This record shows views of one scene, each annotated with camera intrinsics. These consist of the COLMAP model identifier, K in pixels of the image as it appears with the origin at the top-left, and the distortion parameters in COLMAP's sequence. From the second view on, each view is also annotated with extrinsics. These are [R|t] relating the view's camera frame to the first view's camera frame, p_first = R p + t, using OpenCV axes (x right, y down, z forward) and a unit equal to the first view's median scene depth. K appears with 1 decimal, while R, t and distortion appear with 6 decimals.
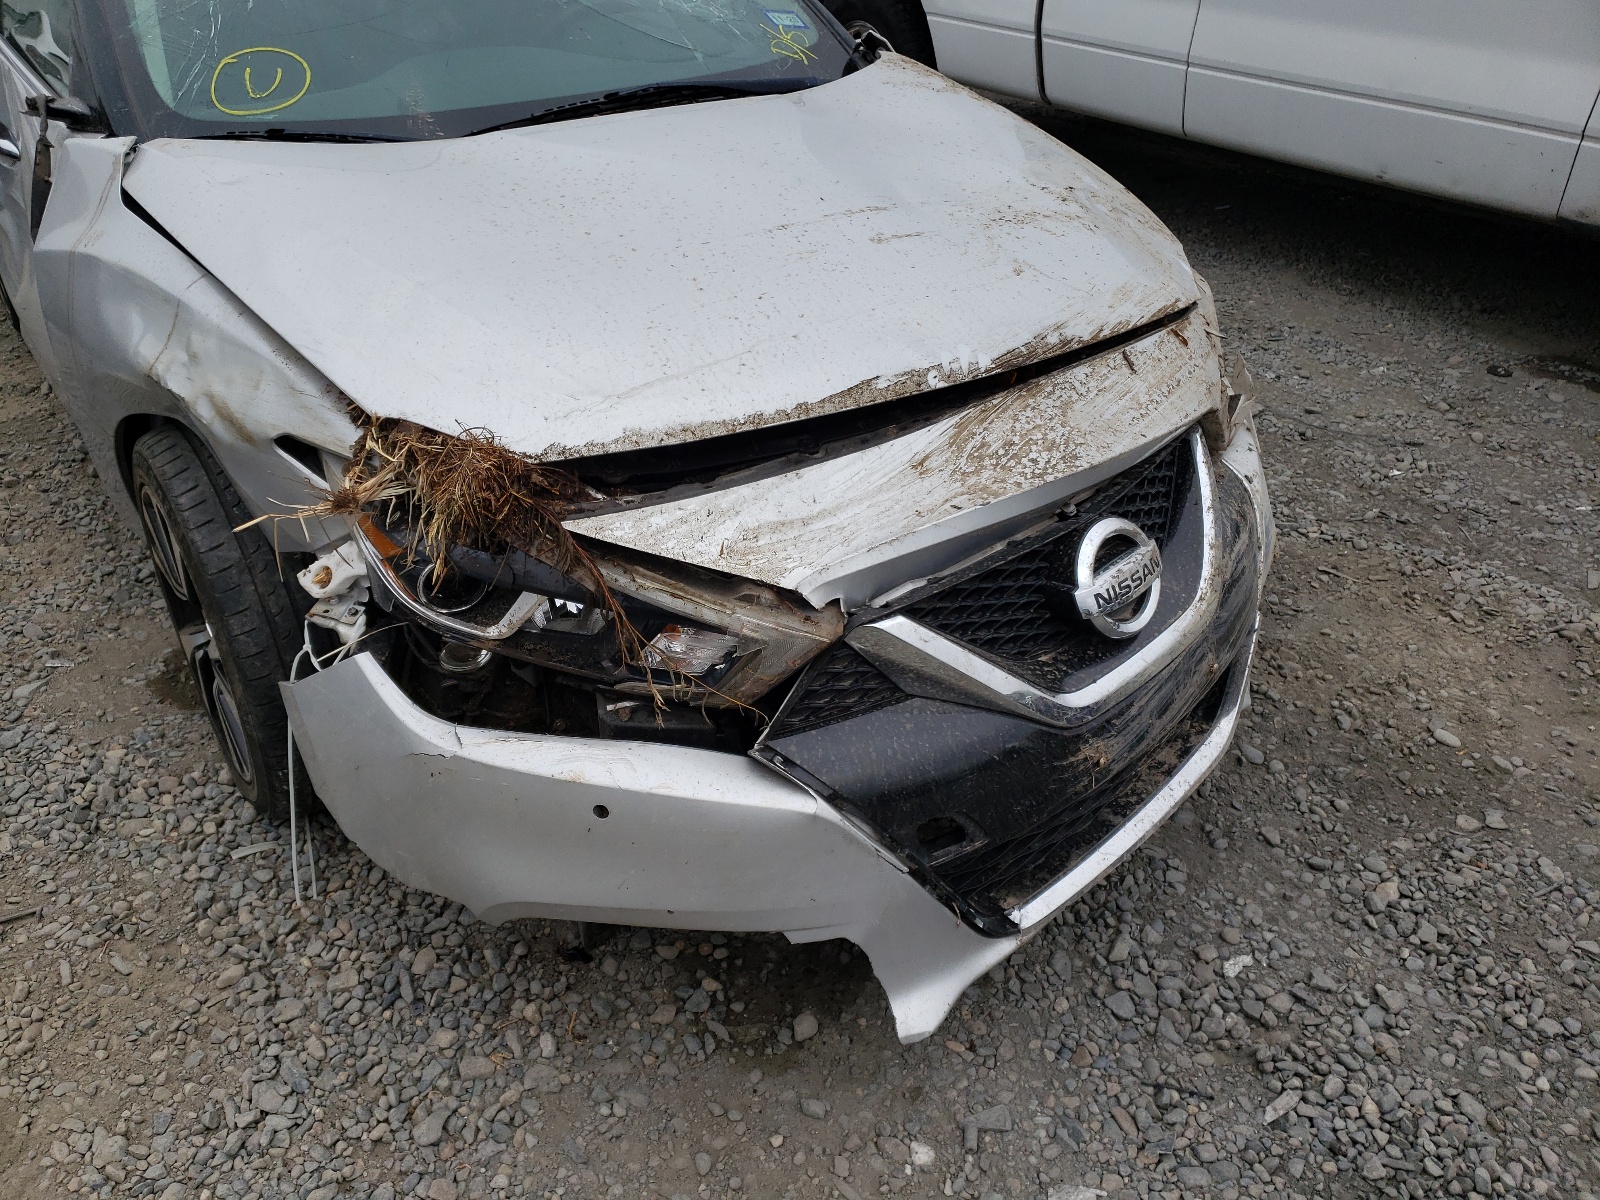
lens RADIAL K [[1223.4, 0, 796.0], [0, 1223.4, 595.1], [0, 0, 1]] dist [0.013465, 0.004676]
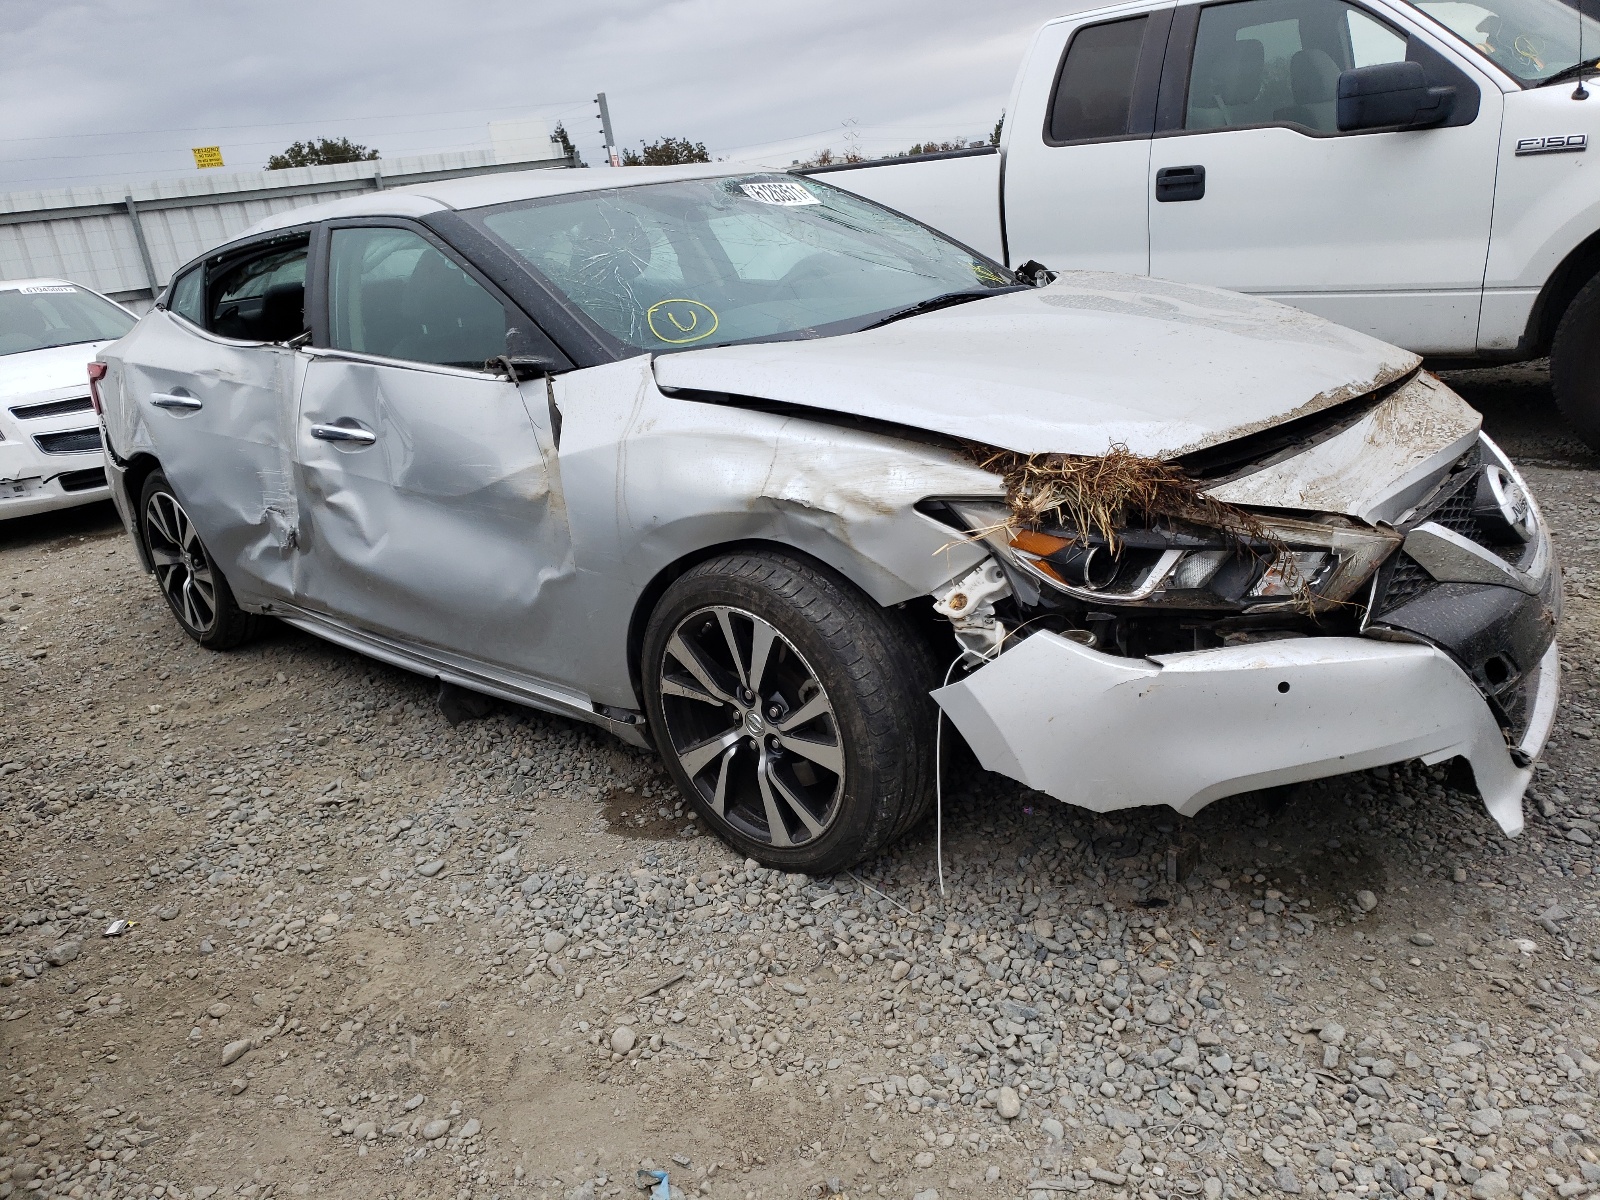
lens RADIAL K [[1223.4, 0, 804.1], [0, 1223.4, 601.3], [0, 0, 1]] dist [0.013465, 0.004676]
pose [[0.971286, -0.158989, 0.176994, -0.871637], [0.199072, 0.950482, -0.238649, 0.295430], [-0.130287, 0.267031, 0.954840, -0.247122]]
